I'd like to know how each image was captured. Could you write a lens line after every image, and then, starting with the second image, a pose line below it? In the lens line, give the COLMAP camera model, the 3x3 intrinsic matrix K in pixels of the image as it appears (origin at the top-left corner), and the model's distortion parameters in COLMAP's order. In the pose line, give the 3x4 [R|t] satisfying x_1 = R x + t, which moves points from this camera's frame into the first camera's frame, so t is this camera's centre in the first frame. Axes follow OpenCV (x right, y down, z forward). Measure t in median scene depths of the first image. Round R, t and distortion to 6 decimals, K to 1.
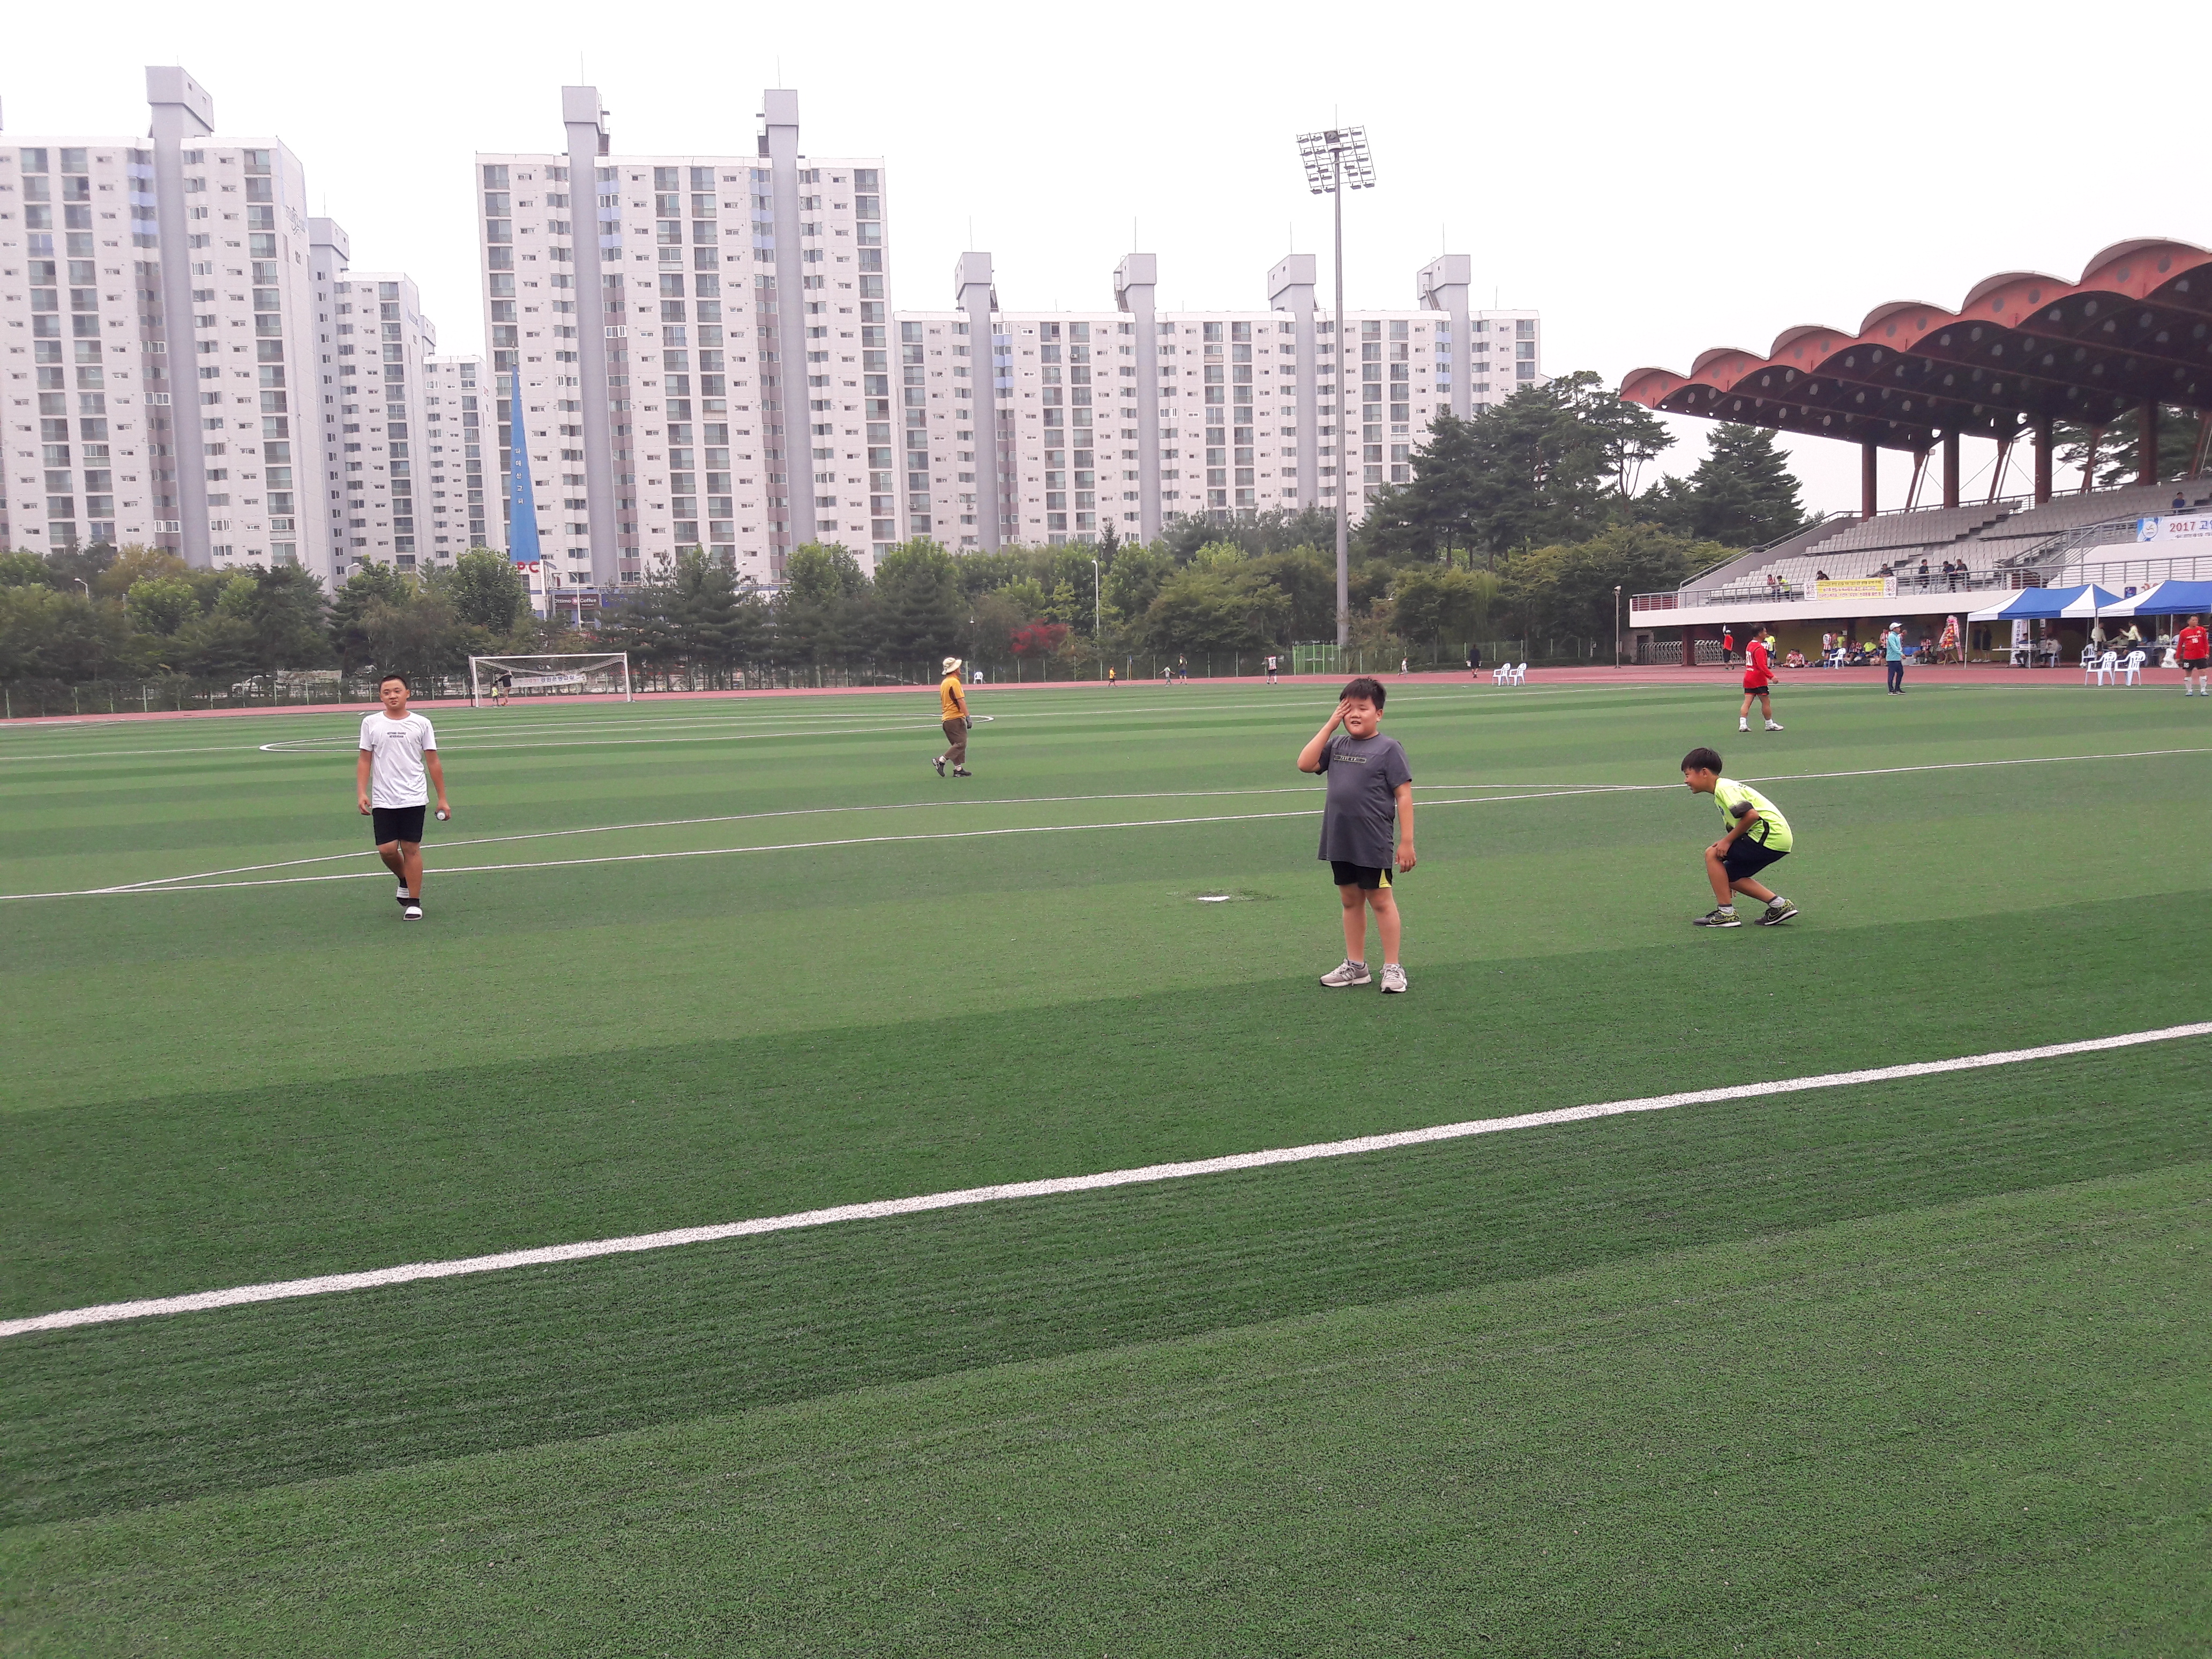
lens RADIAL K [[1800.4, 0, 1106.0], [0, 1800.4, 829.5], [0, 0, 1]] dist [0.118156, -0.316225]
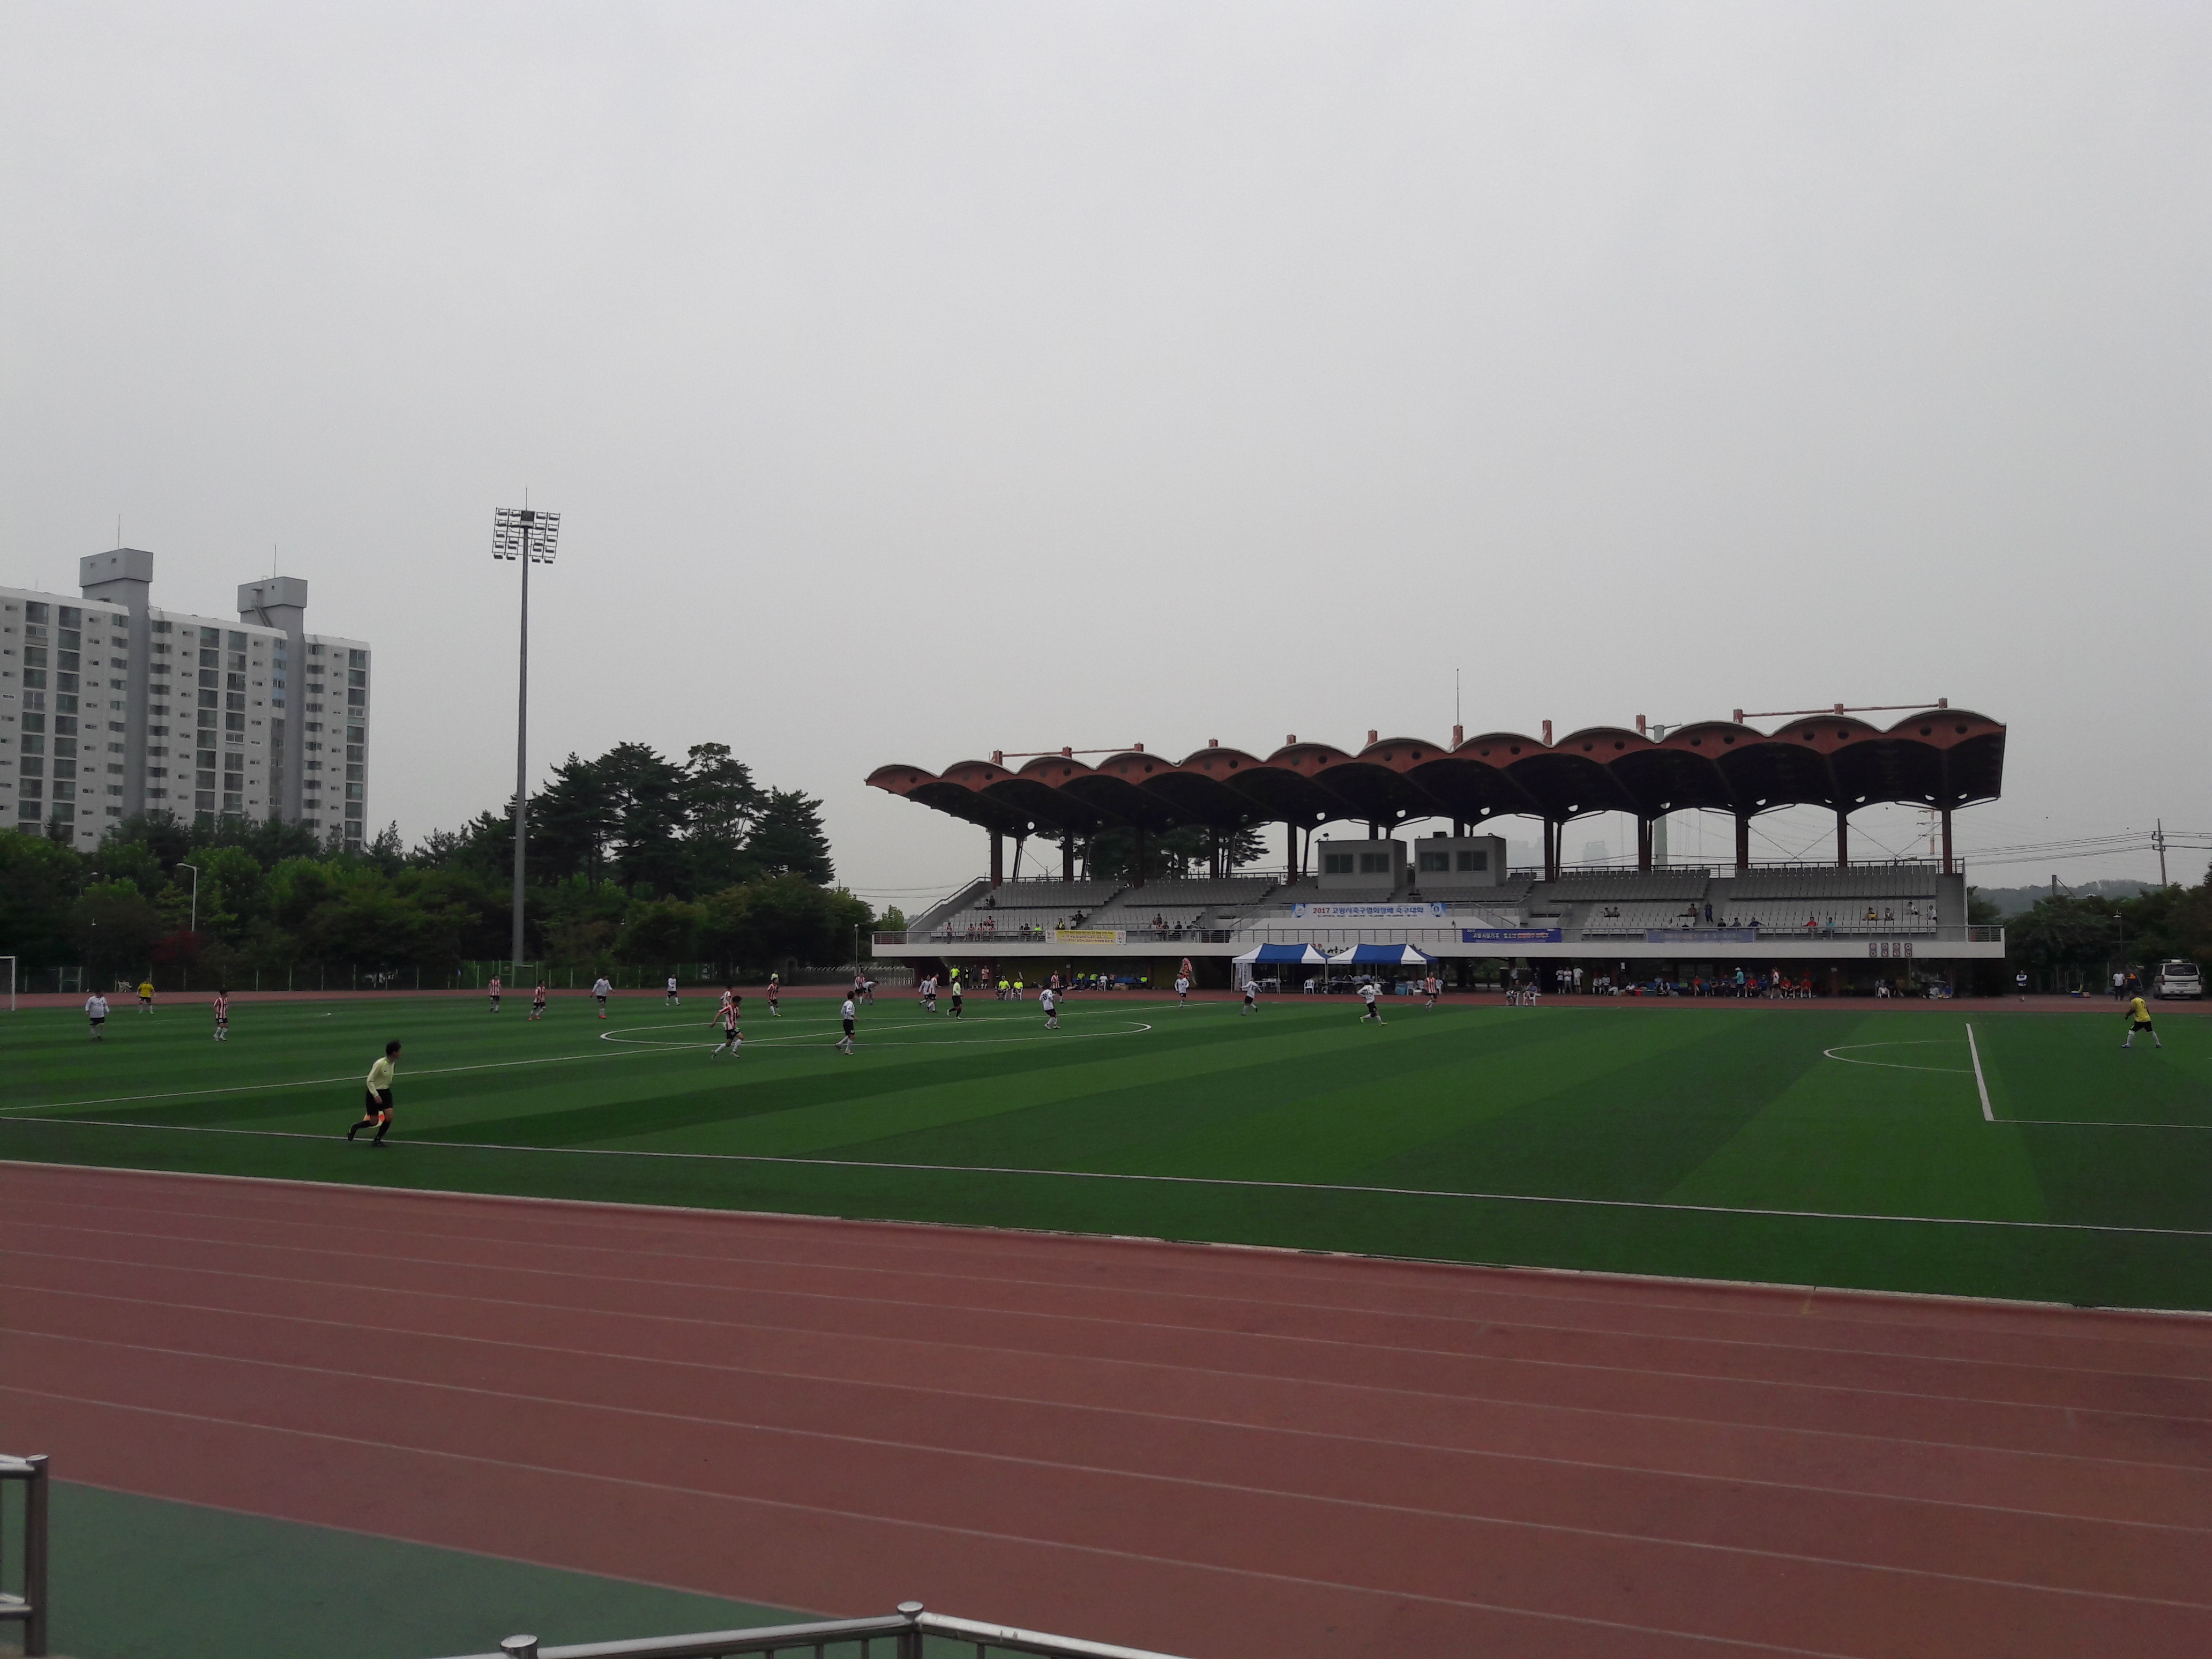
lens RADIAL K [[1800.4, 0, 1106.0], [0, 1800.4, 829.5], [0, 0, 1]] dist [0.118156, -0.316225]
pose [[0.689710, 0.080082, 0.719643, -0.218078], [0.046801, 0.986857, -0.154672, 0.002393], [-0.722571, 0.140359, 0.676897, -0.000907]]
